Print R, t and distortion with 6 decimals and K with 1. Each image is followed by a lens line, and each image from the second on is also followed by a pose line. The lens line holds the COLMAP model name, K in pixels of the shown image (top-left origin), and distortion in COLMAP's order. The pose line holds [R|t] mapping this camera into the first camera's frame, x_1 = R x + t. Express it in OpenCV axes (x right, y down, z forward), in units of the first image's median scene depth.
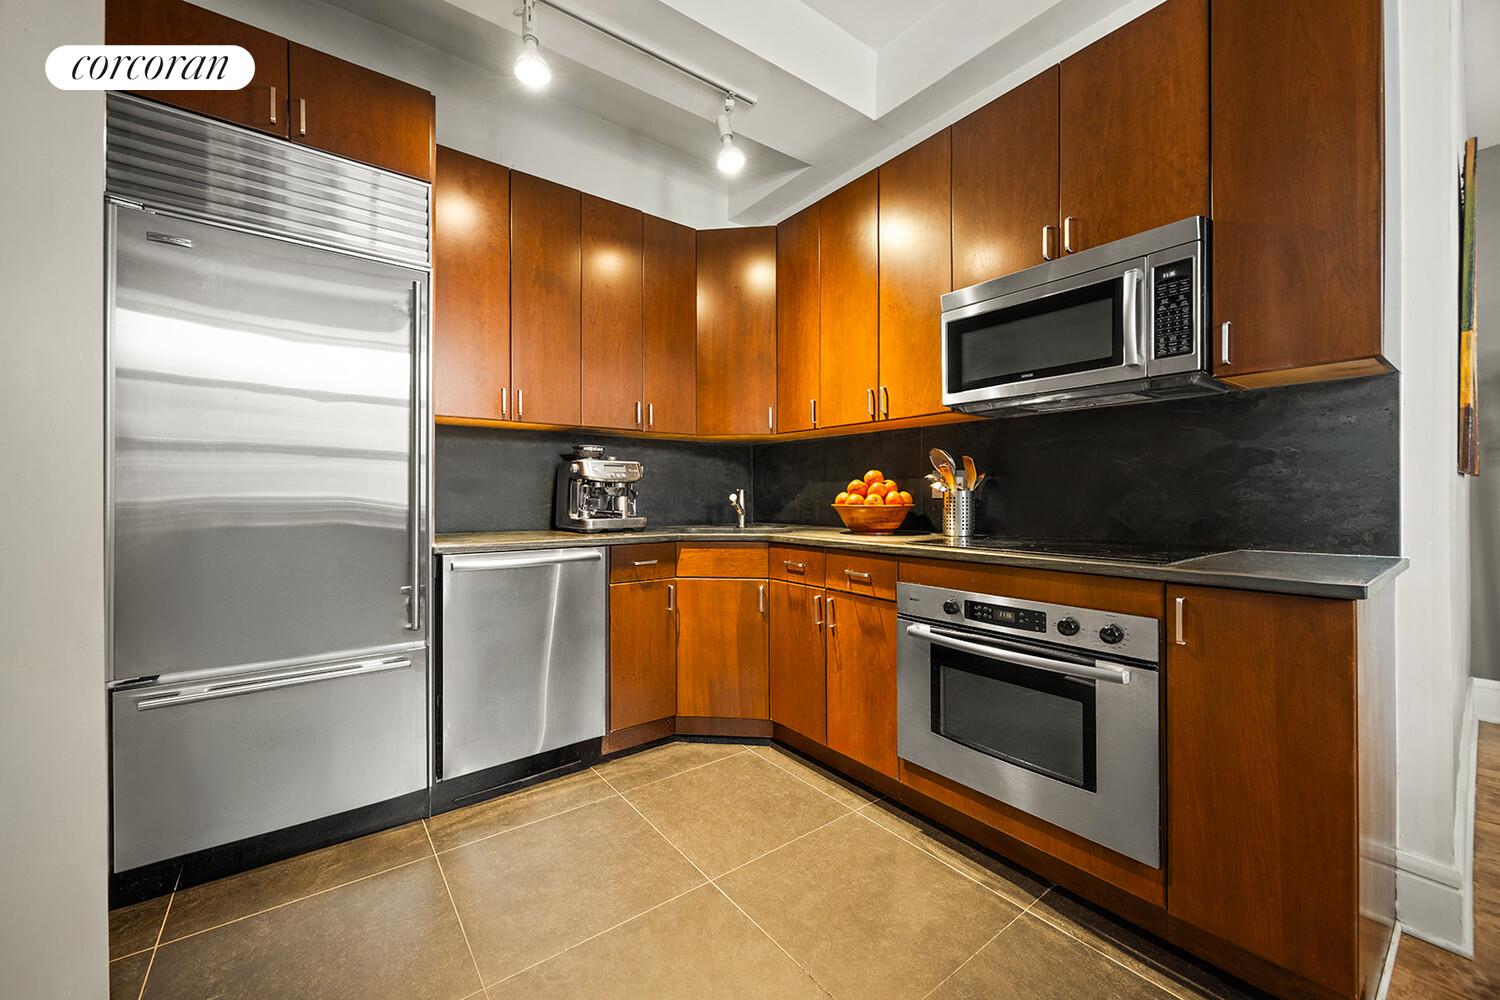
lens RADIAL K [[591.5, 0, 761.8], [0, 591.5, 496.5], [0, 0, 1]] dist [0.003741, 0.000178]
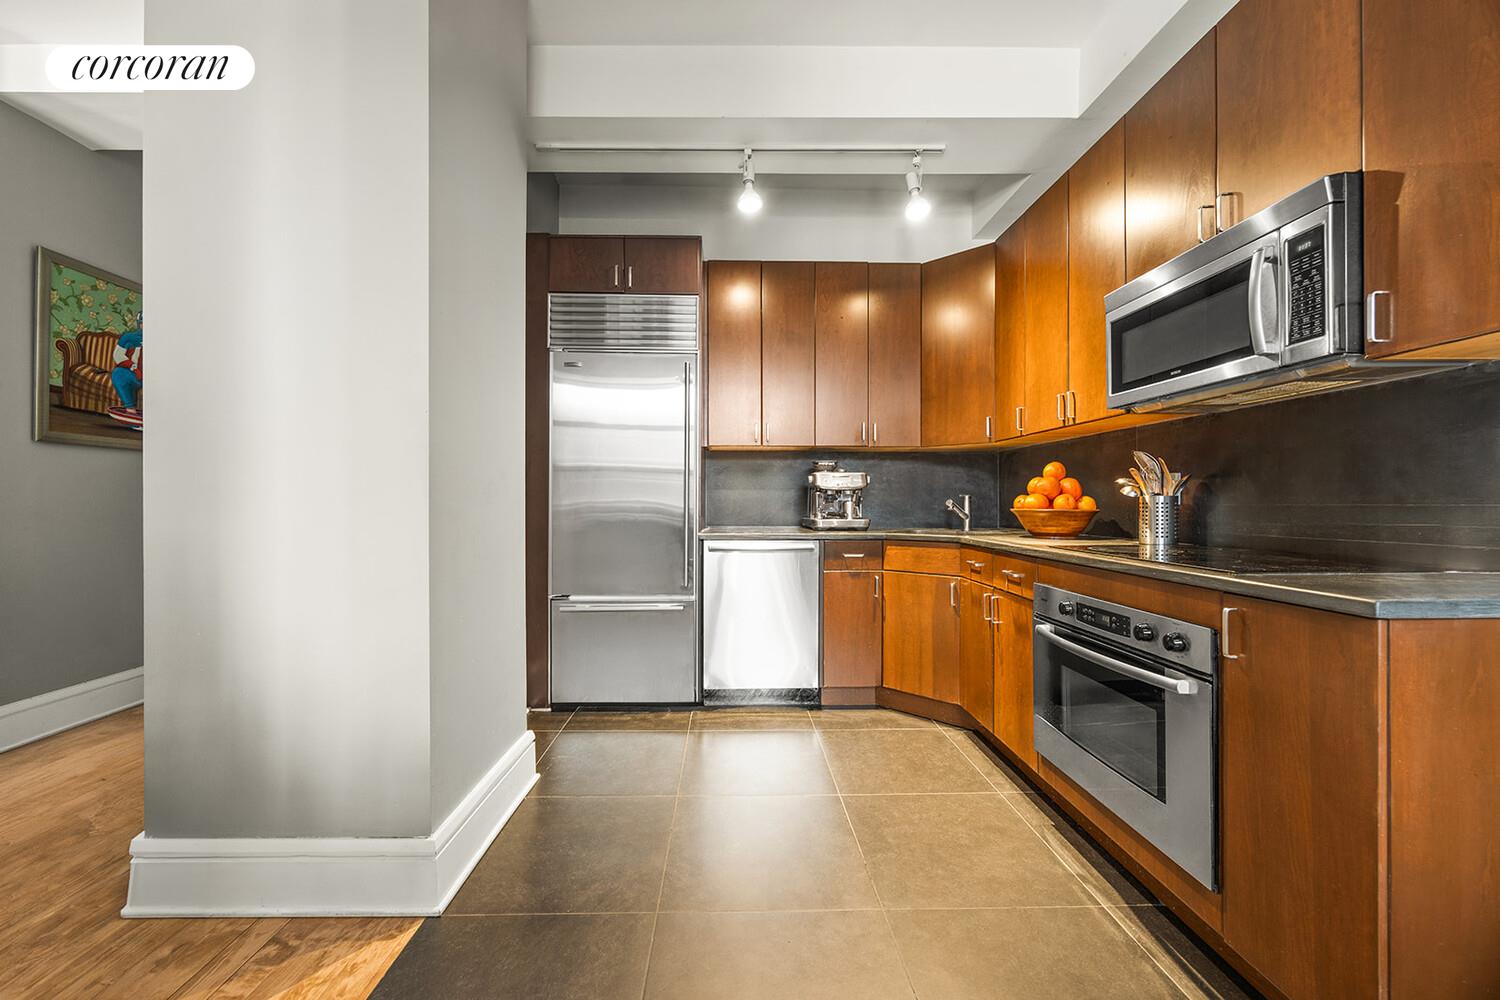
lens RADIAL K [[591.5, 0, 749.1], [0, 591.5, 501.8], [0, 0, 1]] dist [0.003741, 0.000178]
pose [[0.809058, 0.001005, -0.587728, 0.421901], [-0.001532, 0.999999, -0.000399, 0.001543], [0.587727, 0.001223, 0.809058, -0.143850]]
